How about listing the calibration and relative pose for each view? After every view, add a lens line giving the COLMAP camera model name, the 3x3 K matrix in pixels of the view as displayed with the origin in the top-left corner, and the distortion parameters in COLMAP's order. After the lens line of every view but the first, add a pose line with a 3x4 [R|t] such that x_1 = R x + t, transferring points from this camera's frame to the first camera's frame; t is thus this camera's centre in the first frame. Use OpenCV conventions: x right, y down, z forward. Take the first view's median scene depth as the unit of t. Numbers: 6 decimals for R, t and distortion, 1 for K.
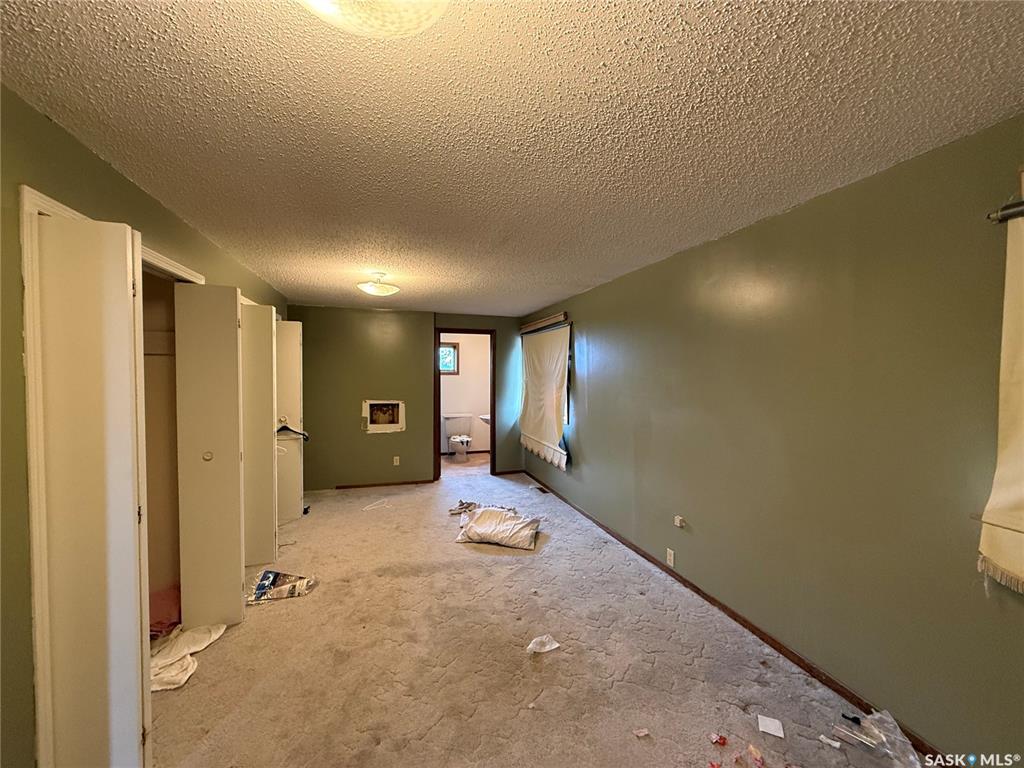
lens RADIAL K [[410.1, 0, 512.0], [0, 410.1, 384.0], [0, 0, 1]] dist [0.000910, 0.000174]
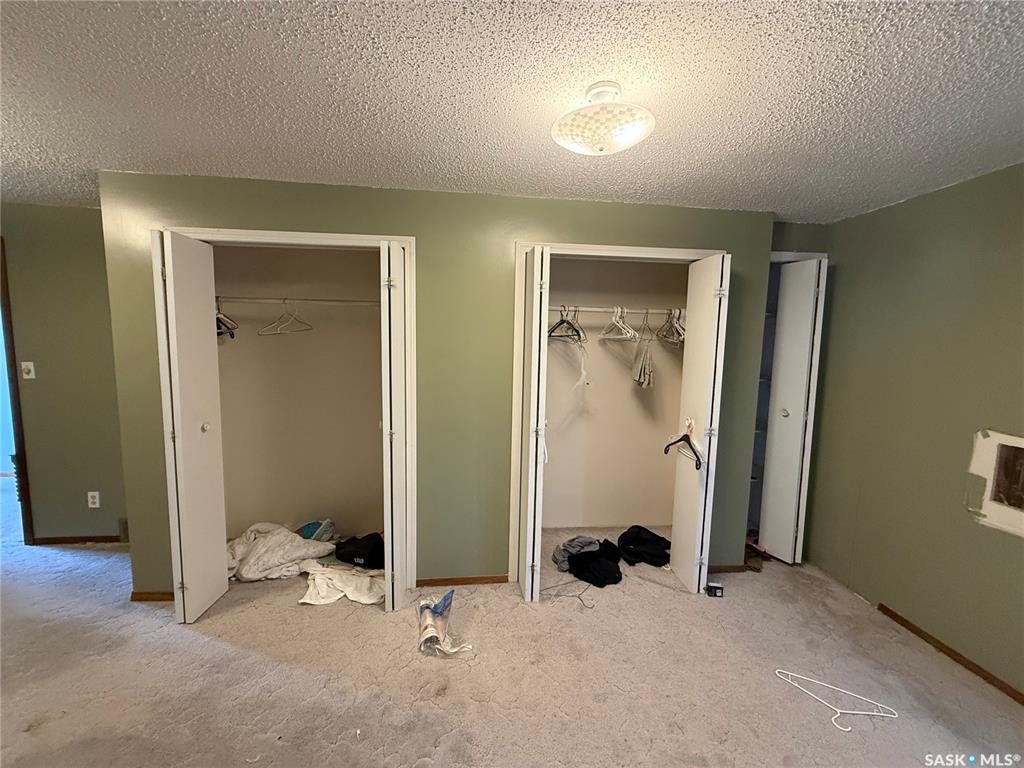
lens RADIAL K [[410.1, 0, 512.0], [0, 410.1, 384.0], [0, 0, 1]] dist [0.000910, 0.000174]
pose [[-0.186986, 0.090560, -0.978180, 0.070777], [-0.049233, 0.993627, 0.101402, -0.017066], [0.981128, 0.067119, -0.181335, 0.715593]]
